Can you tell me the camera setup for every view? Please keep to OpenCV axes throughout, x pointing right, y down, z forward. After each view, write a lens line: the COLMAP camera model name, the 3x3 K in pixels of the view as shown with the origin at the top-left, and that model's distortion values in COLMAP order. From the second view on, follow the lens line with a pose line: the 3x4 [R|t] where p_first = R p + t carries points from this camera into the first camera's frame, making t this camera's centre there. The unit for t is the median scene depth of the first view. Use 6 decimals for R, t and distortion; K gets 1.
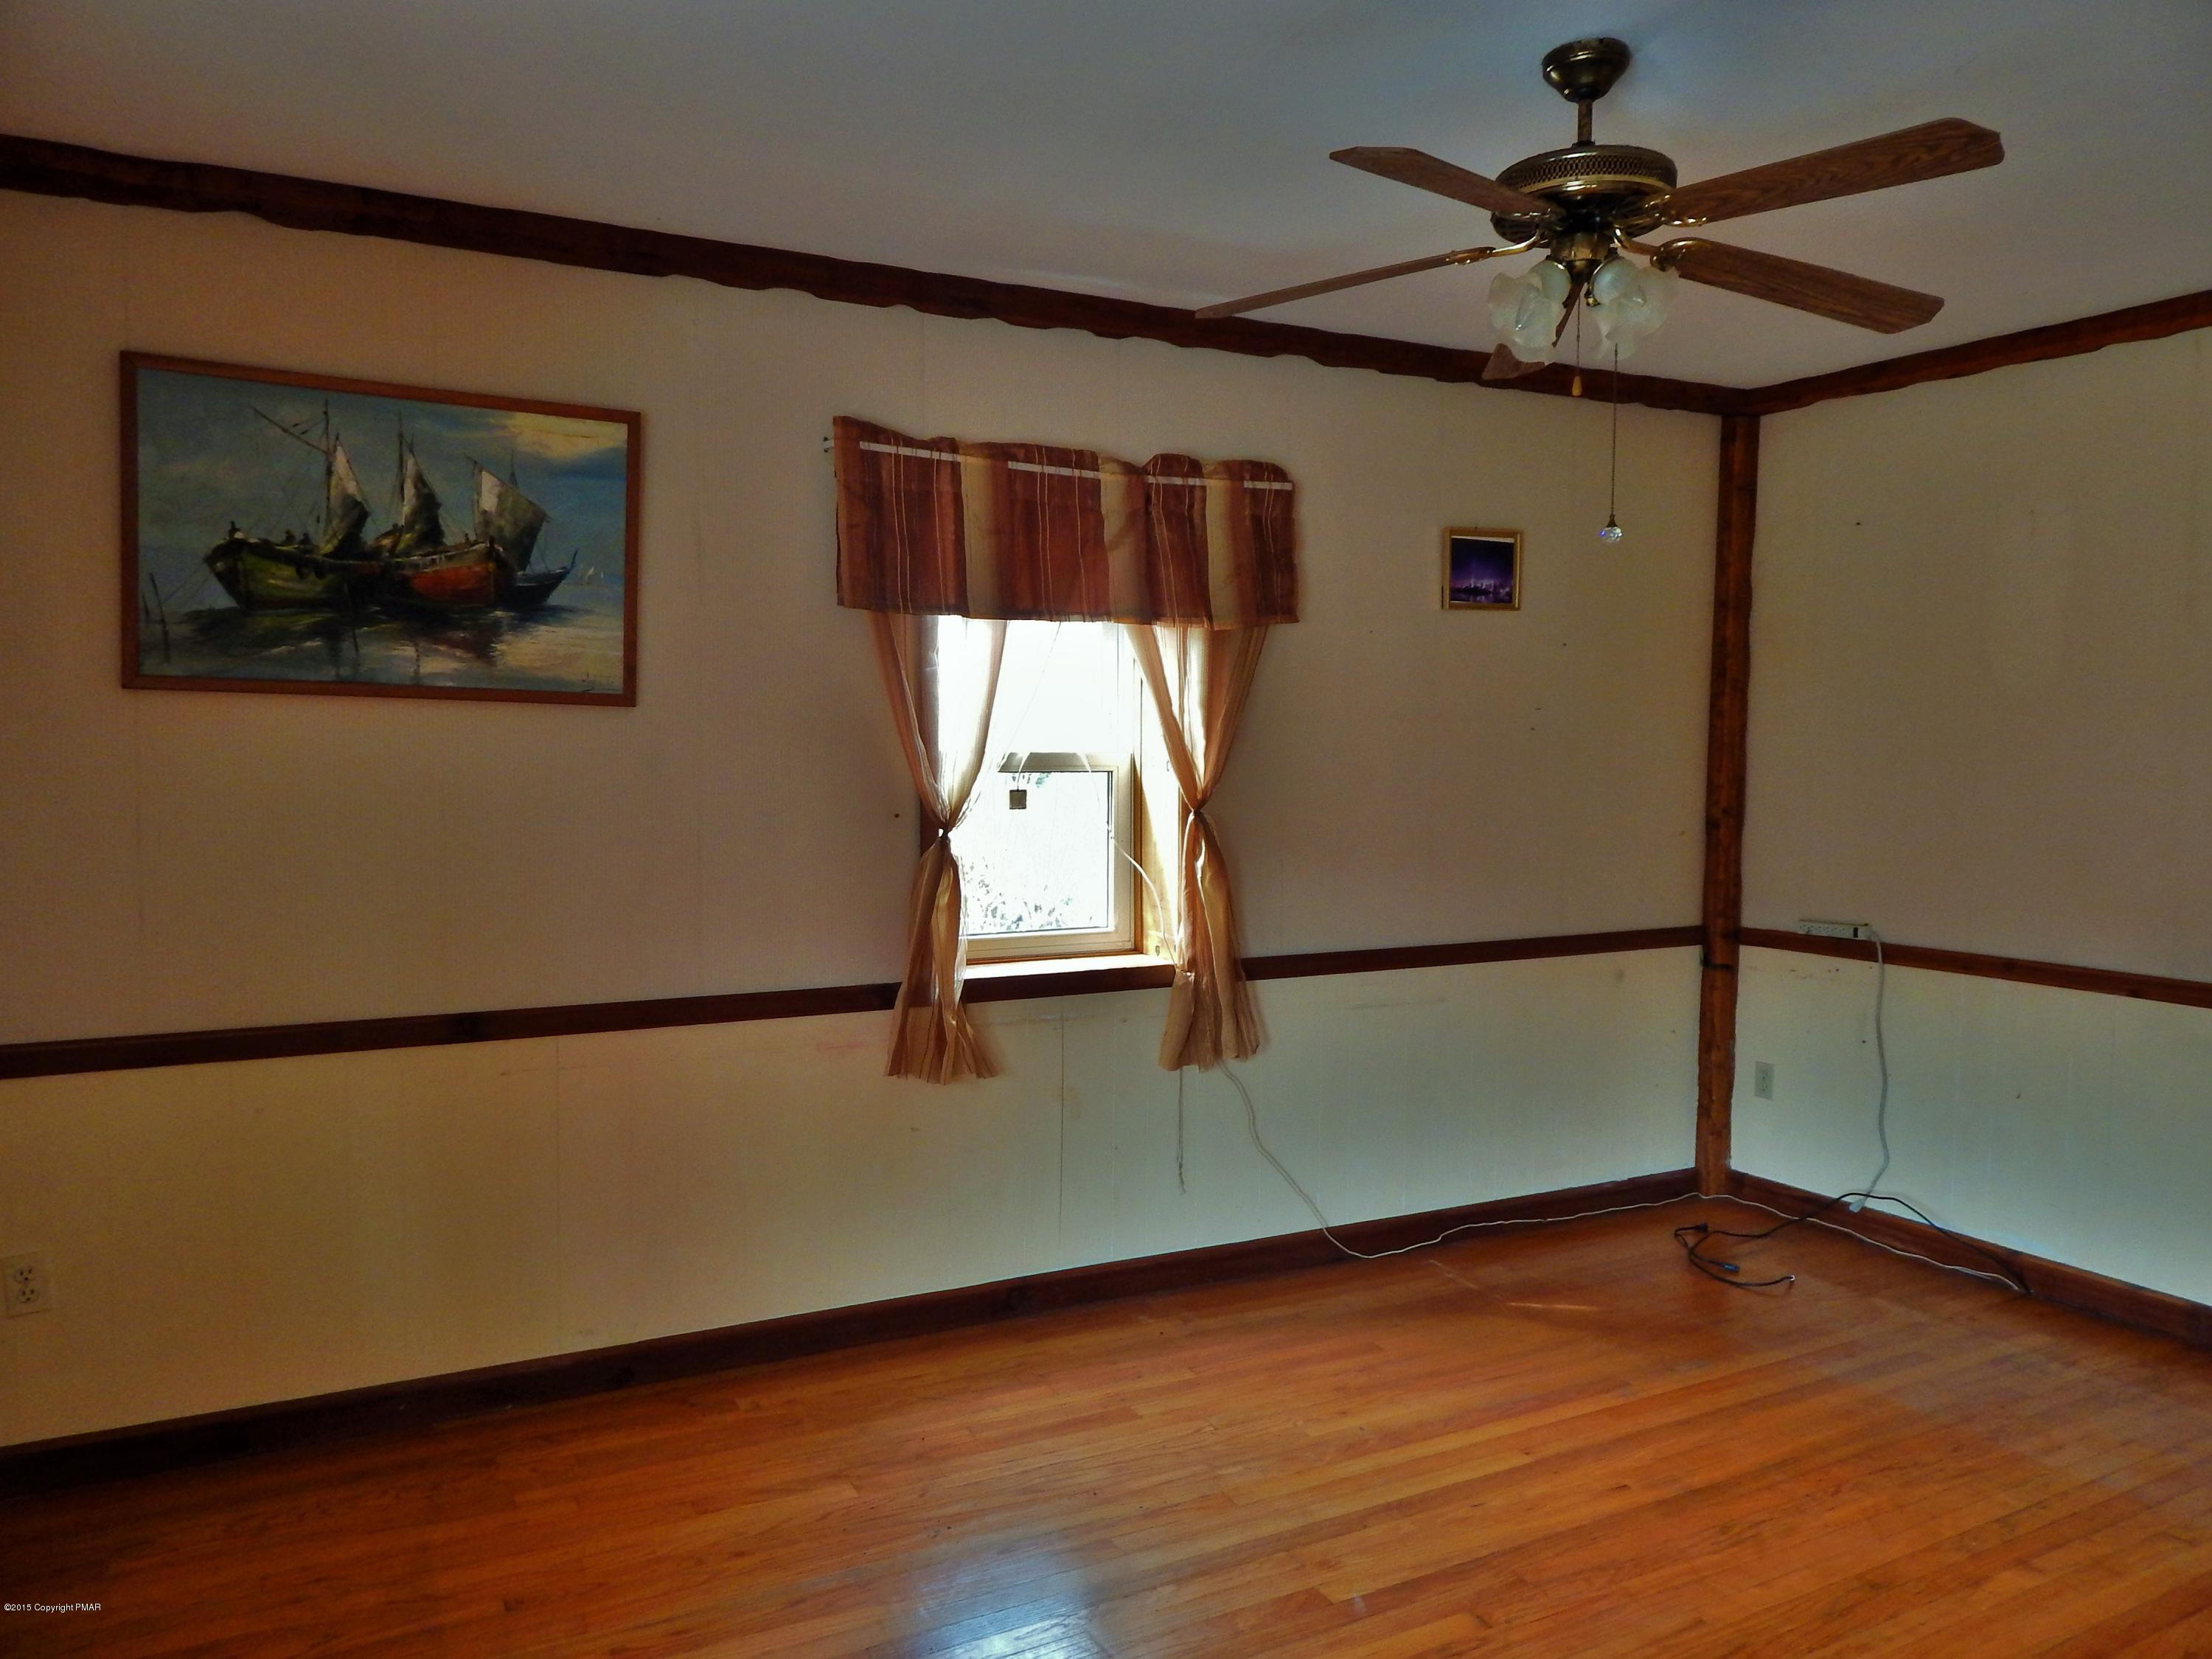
lens RADIAL K [[1460.7, 0, 1113.8], [0, 1460.7, 821.5], [0, 0, 1]] dist [-0.001842, -0.003971]
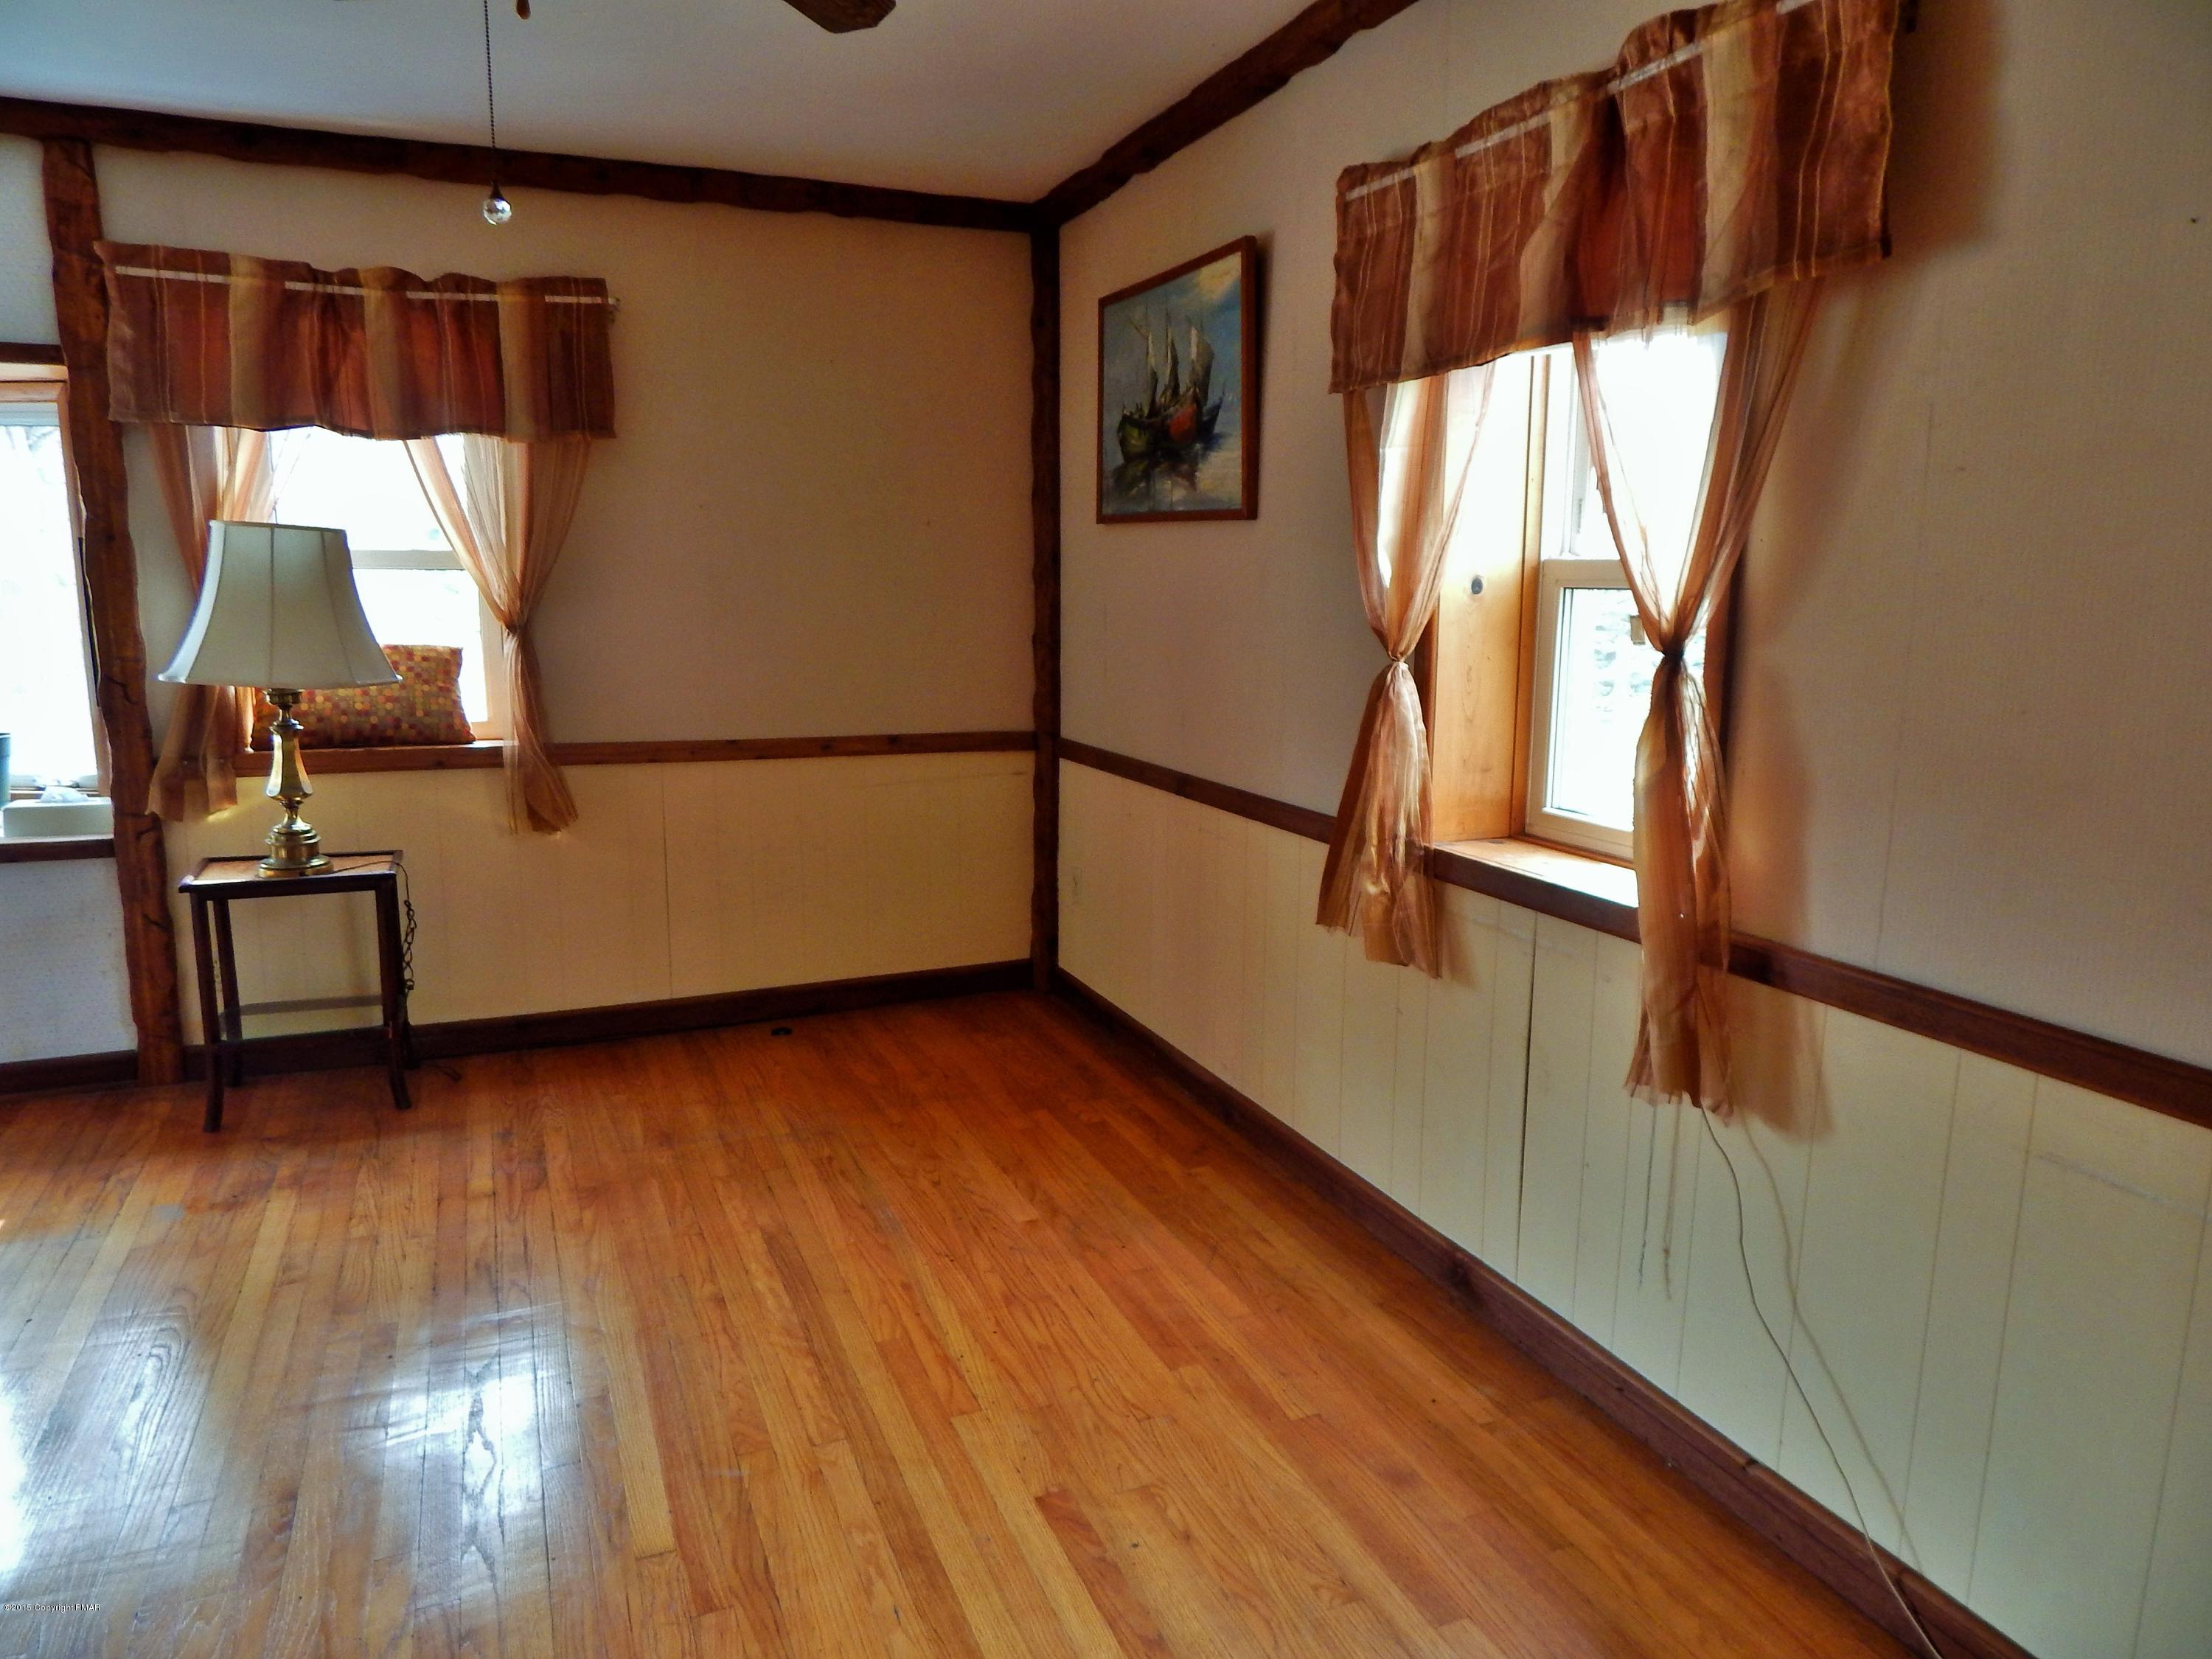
lens RADIAL K [[1437.8, 0, 1147.1], [0, 1437.8, 832.9], [0, 0, 1]] dist [-0.005990, -0.002473]
pose [[-0.056750, 0.163957, -0.984834, 0.827683], [-0.067229, 0.983557, 0.167619, -0.026089], [0.996122, 0.075721, -0.044794, 1.077452]]
